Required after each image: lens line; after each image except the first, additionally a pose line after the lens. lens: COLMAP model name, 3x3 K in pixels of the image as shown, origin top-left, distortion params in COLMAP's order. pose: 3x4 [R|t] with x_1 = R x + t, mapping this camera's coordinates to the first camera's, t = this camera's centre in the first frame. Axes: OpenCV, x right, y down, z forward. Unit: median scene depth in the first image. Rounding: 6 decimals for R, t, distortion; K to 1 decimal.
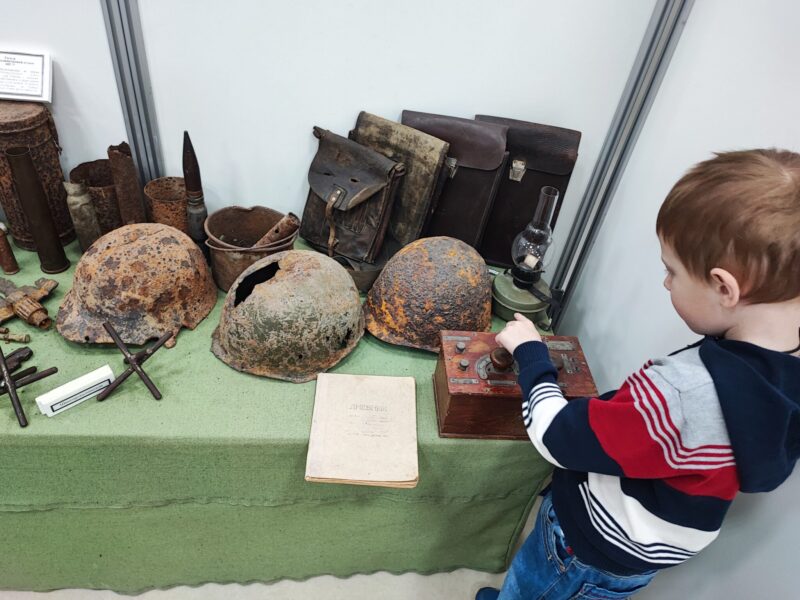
lens RADIAL K [[594.6, 0, 400.3], [0, 594.6, 300.0], [0, 0, 1]] dist [0.006985, -0.008195]
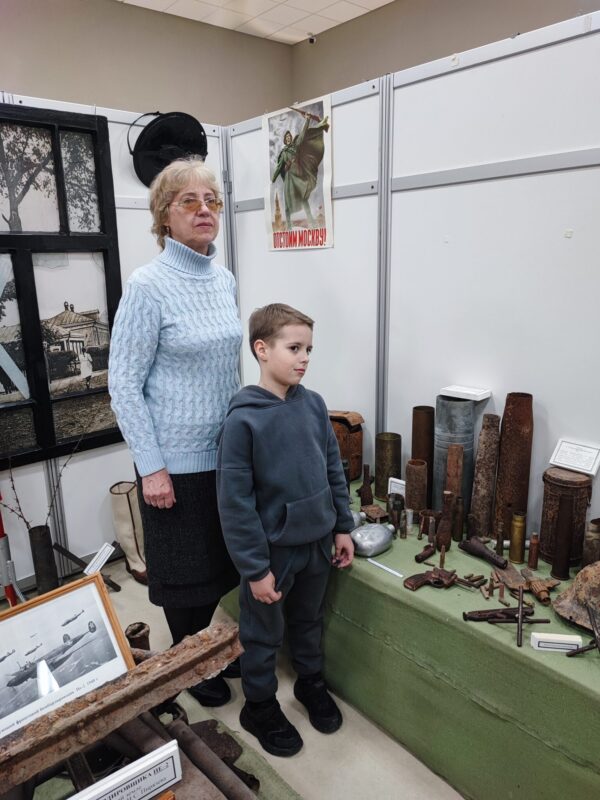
lens RADIAL K [[594.6, 0, 300.8], [0, 594.6, 400.5], [0, 0, 1]] dist [0.006985, -0.008195]
pose [[0.596346, 0.068156, -0.799829, 0.206816], [-0.461241, 0.844578, -0.271928, 0.306599], [0.656984, 0.531077, 0.535097, -0.488849]]
